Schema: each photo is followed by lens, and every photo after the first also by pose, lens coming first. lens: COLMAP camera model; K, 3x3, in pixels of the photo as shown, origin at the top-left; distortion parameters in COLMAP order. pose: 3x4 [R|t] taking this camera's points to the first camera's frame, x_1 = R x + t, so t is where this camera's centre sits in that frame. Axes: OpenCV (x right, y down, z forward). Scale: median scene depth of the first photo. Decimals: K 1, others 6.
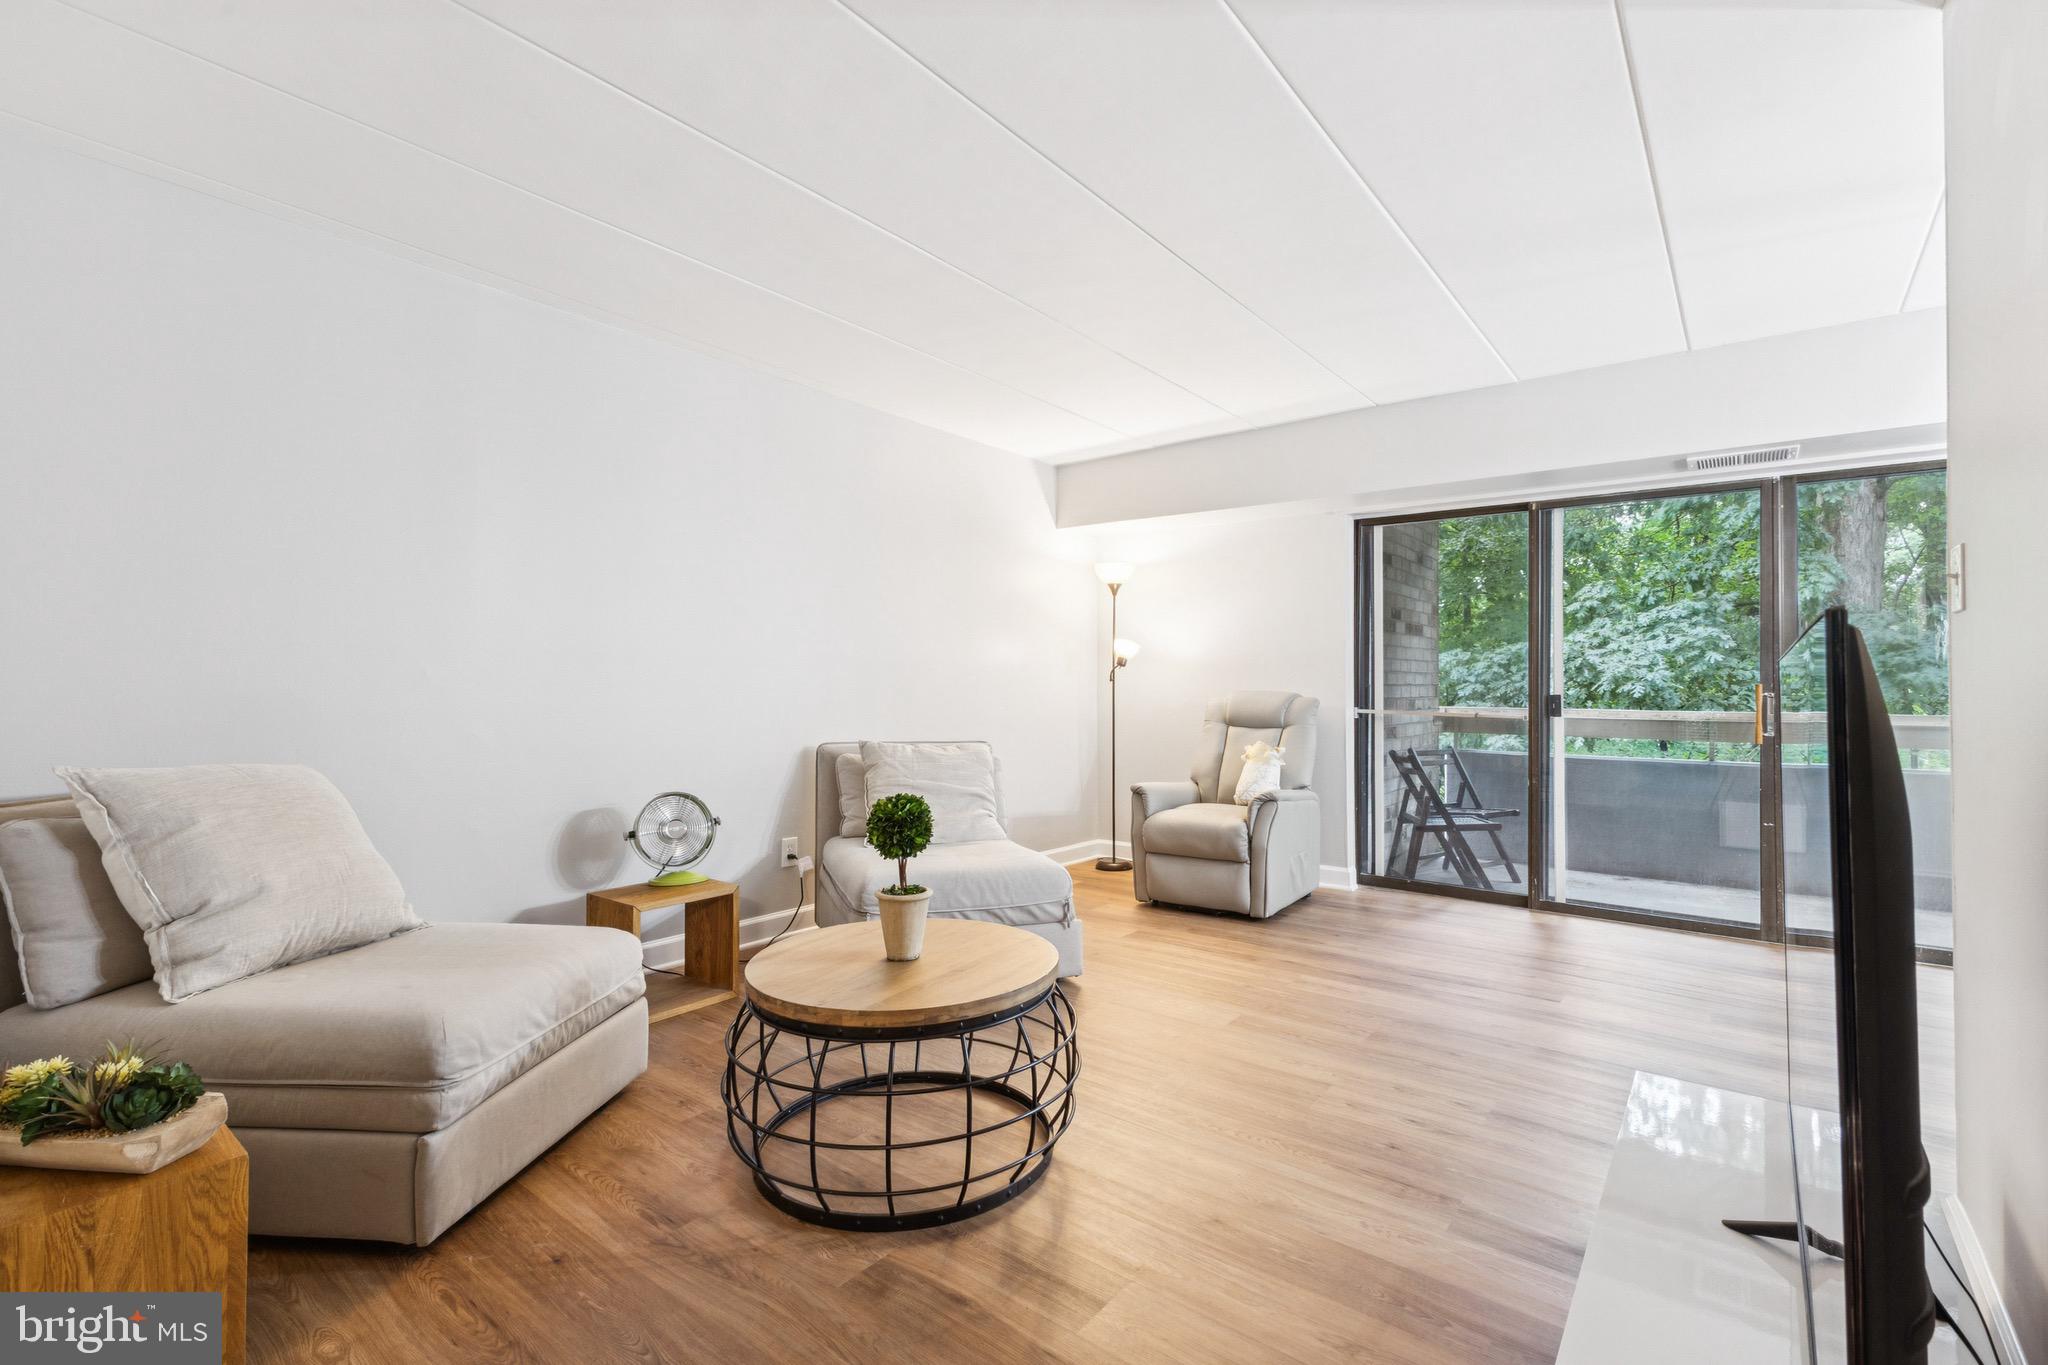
lens RADIAL K [[936.2, 0, 996.2], [0, 936.2, 684.5], [0, 0, 1]] dist [0.004420, 0.000272]
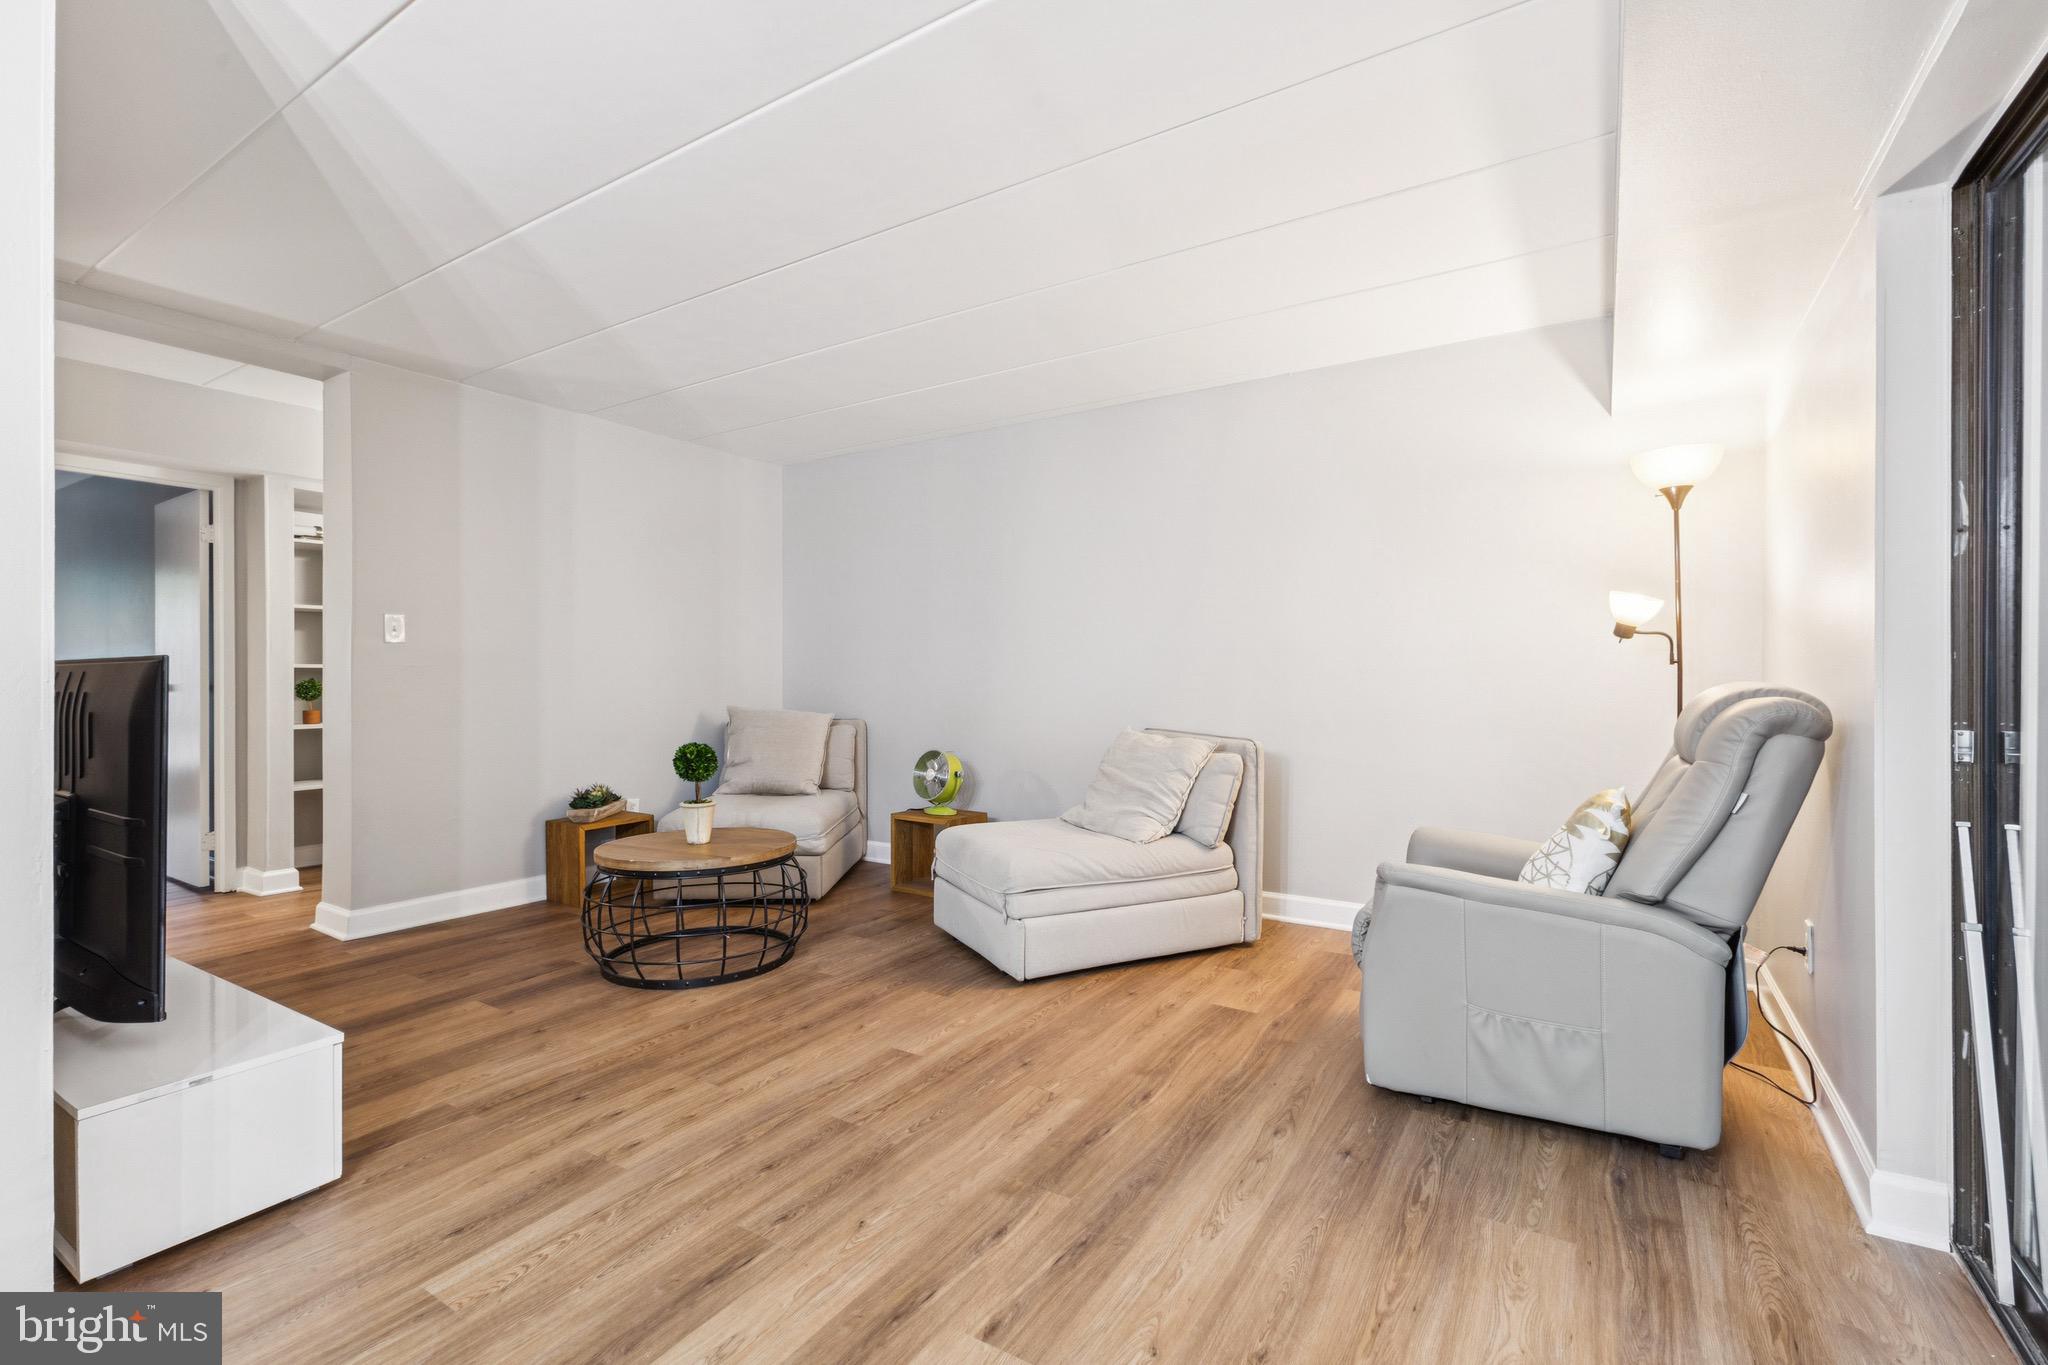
lens RADIAL K [[892.1, 0, 1051.2], [0, 892.1, 680.7], [0, 0, 1]] dist [0.002394, 0.000136]
pose [[0.128625, 0.009752, -0.991645, 1.110897], [0.006394, 0.999923, 0.010663, -0.001795], [0.991673, -0.007712, 0.128552, 1.033454]]
